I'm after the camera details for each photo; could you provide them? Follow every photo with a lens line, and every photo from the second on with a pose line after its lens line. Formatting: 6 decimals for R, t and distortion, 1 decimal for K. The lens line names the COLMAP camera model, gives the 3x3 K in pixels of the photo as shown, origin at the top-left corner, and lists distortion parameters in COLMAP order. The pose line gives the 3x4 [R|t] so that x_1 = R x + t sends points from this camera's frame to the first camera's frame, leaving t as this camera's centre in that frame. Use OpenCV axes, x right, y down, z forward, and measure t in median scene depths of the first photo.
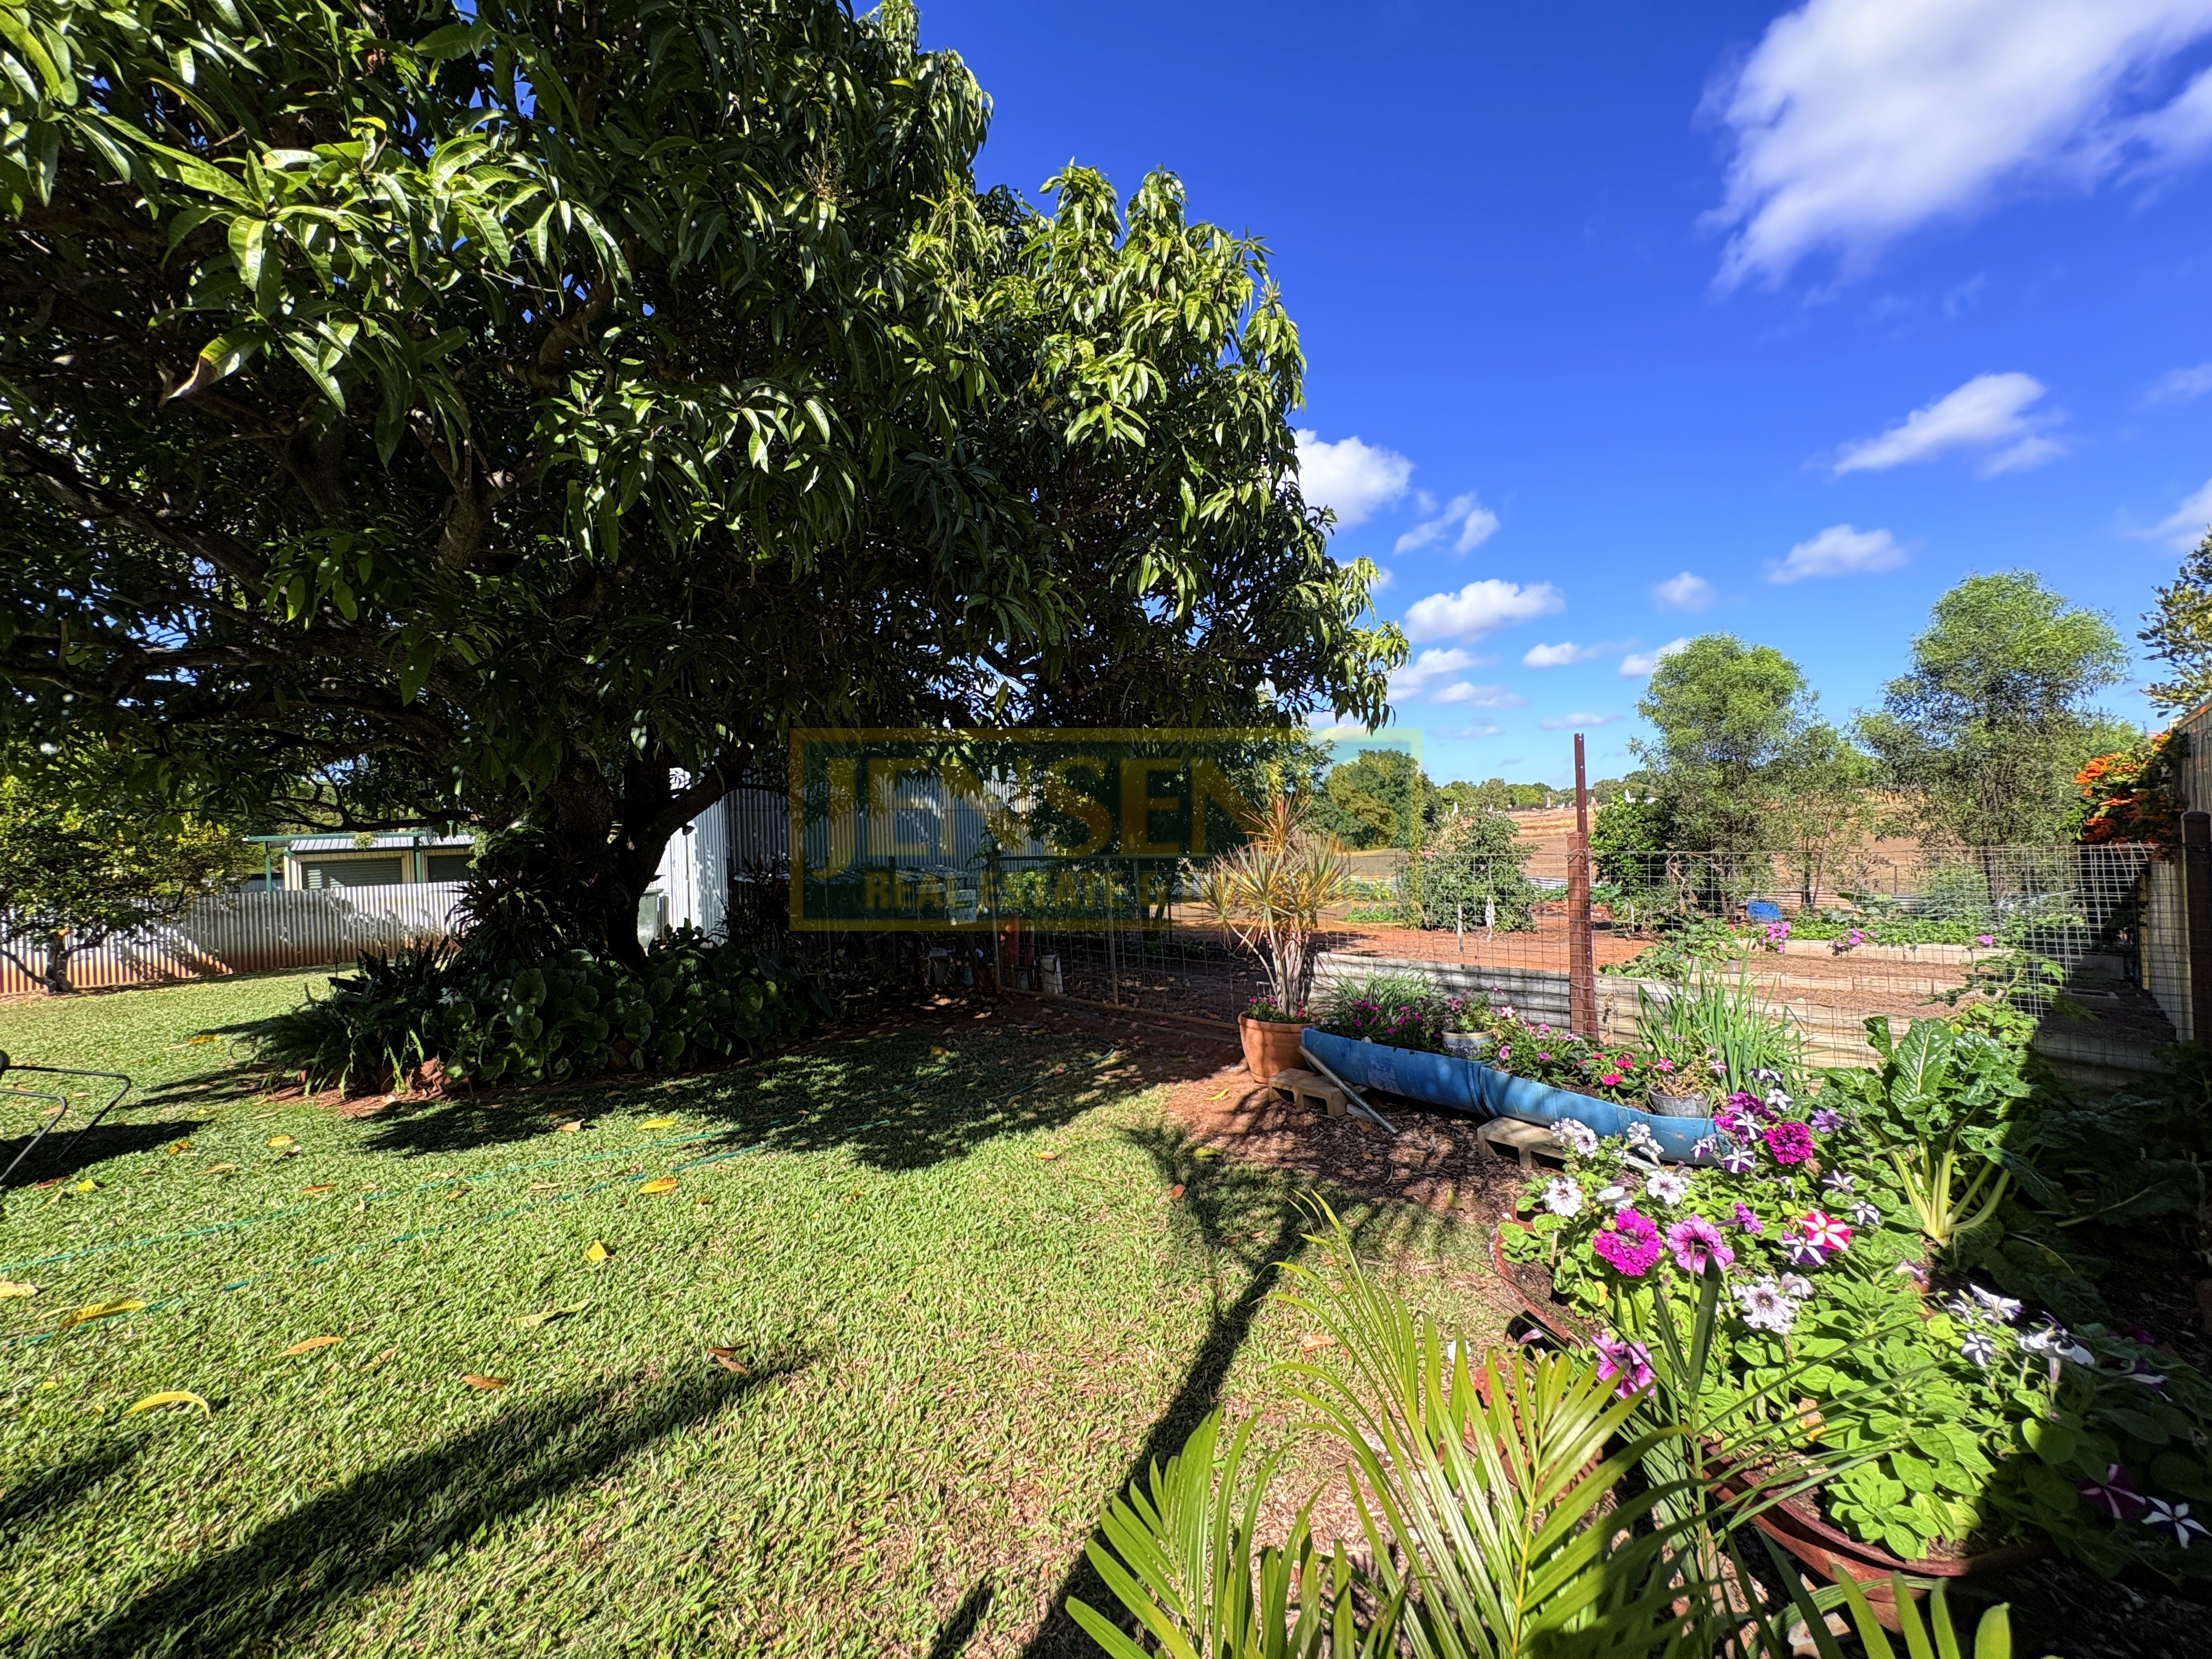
lens RADIAL K [[887.0, 0, 1030.2], [0, 887.0, 844.4], [0, 0, 1]] dist [-0.030958, 0.000045]
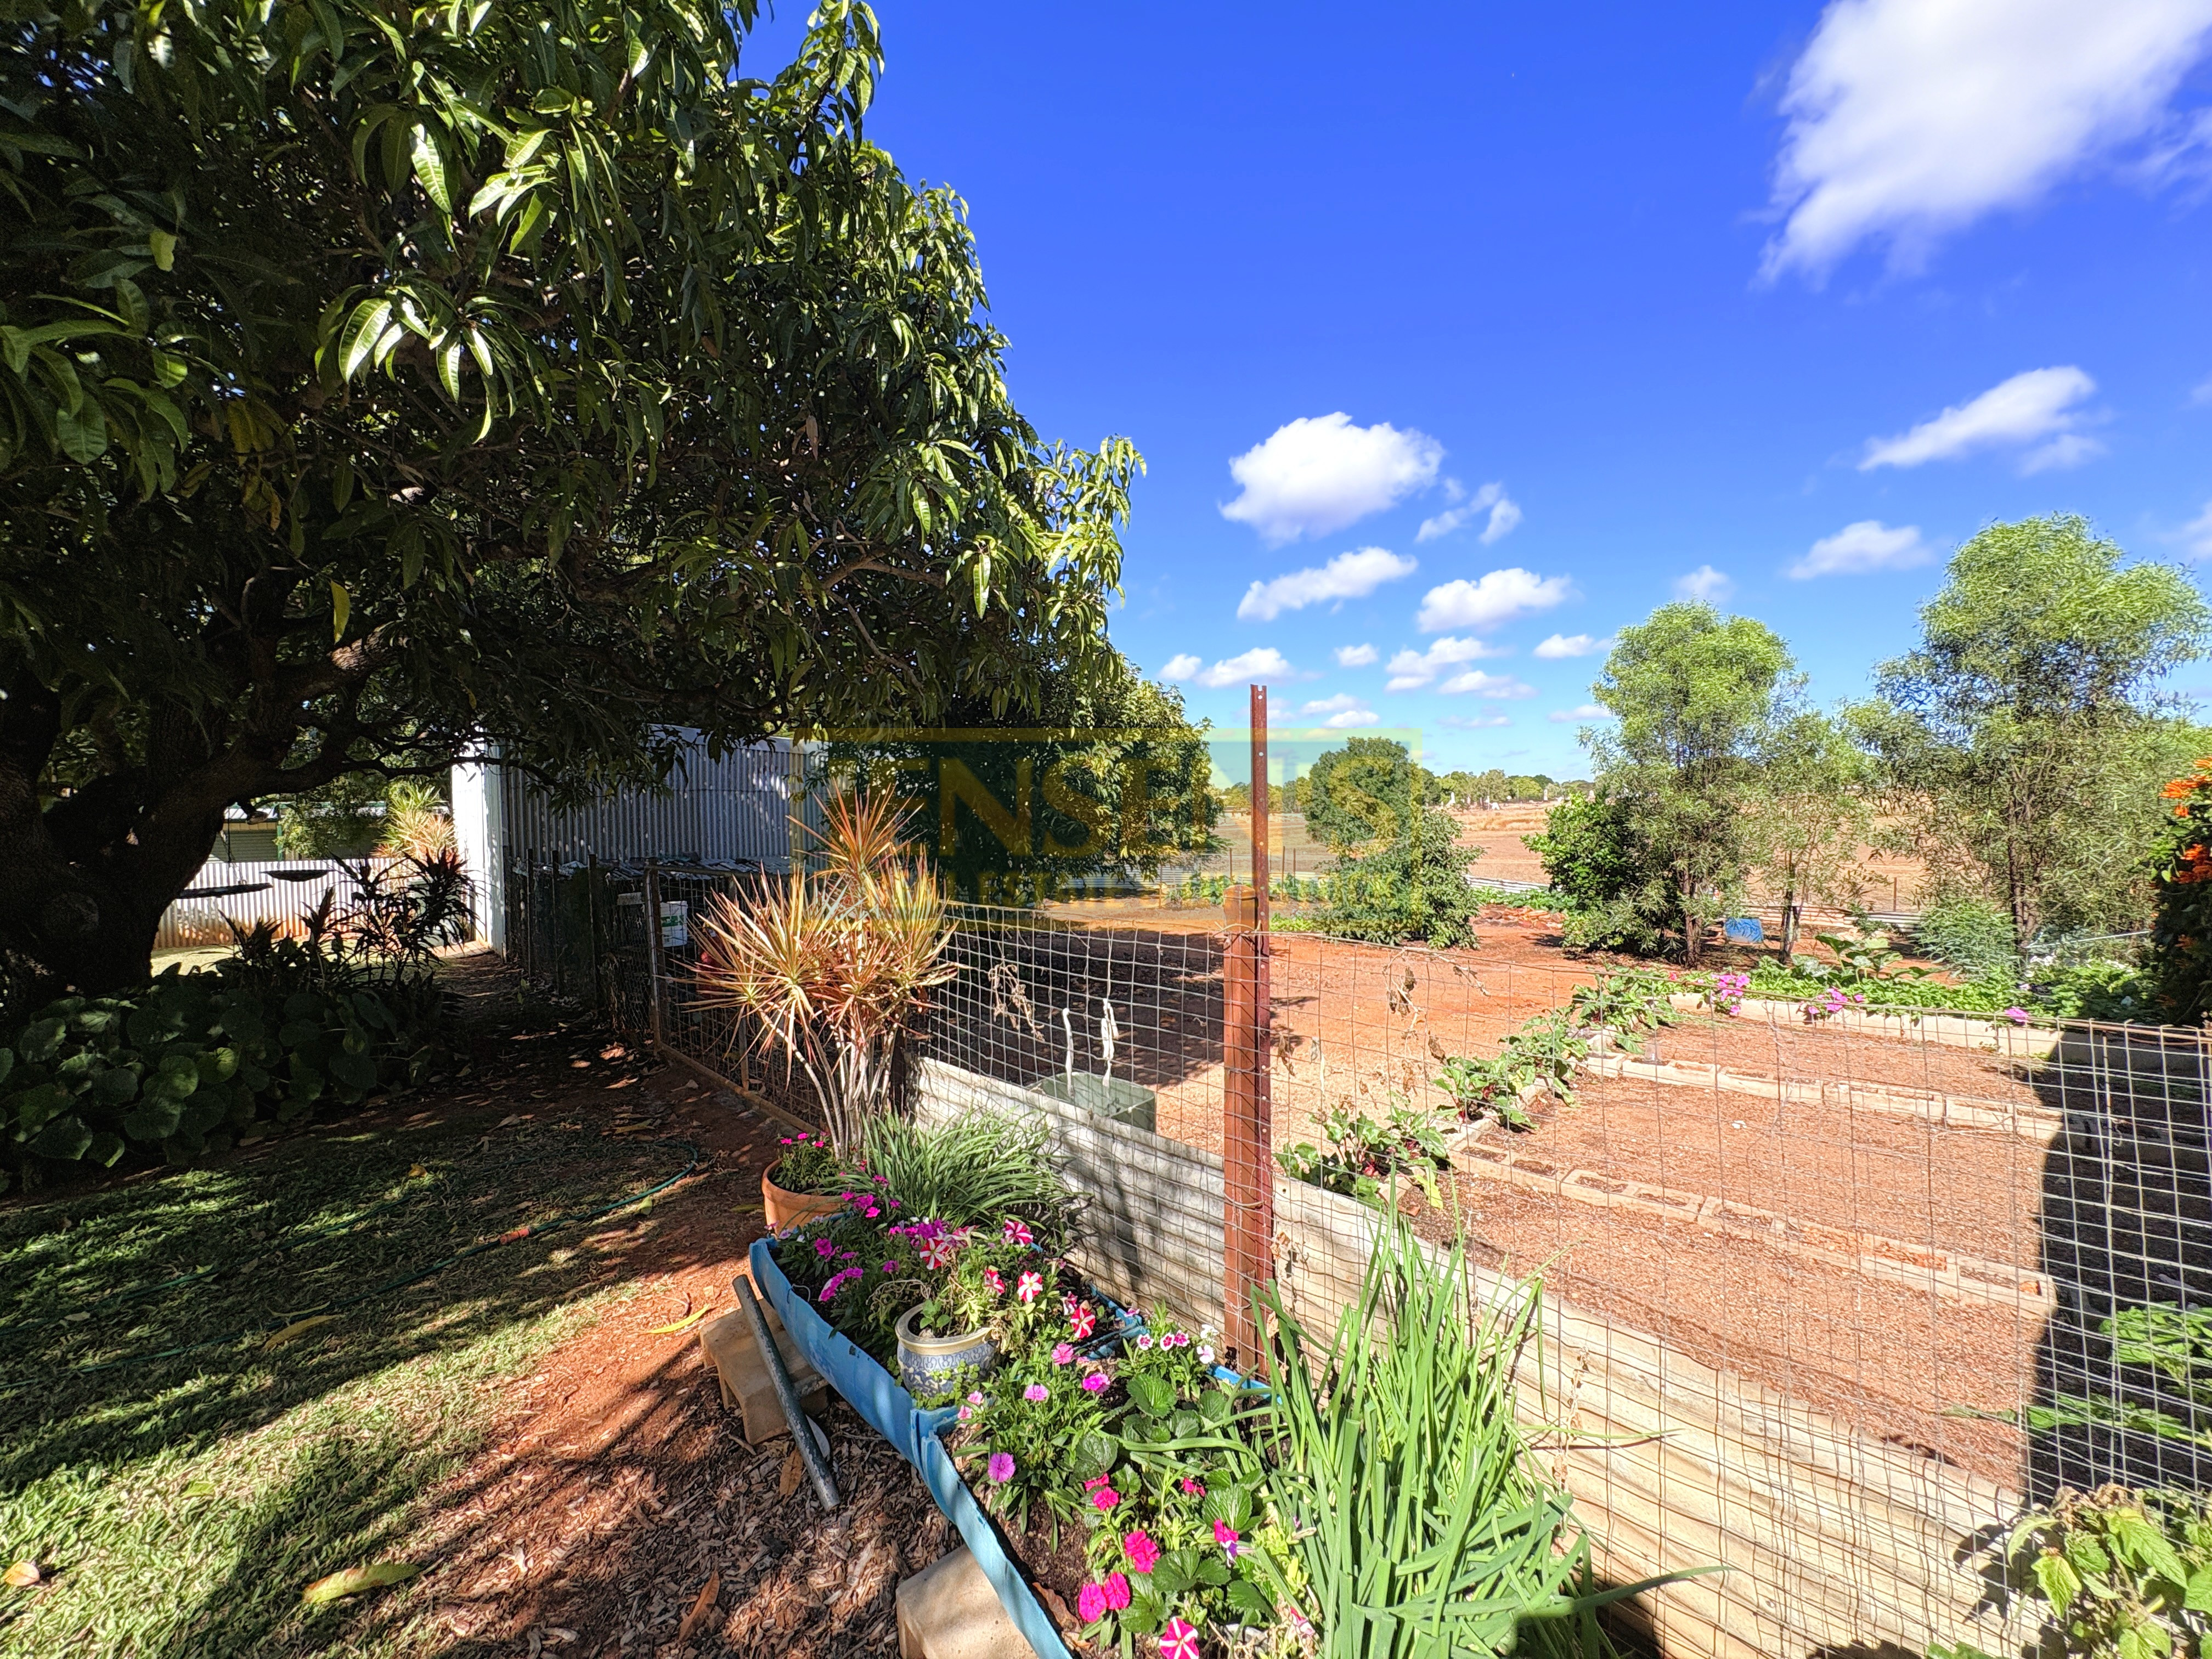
lens RADIAL K [[882.7, 0, 1106.0], [0, 882.7, 829.5], [0, 0, 1]] dist [-0.001916, -0.000019]
pose [[0.998543, 0.020337, 0.049985, 0.190760], [-0.020624, 0.999774, 0.005235, -0.016912], [-0.049867, -0.006258, 0.998736, 0.178012]]
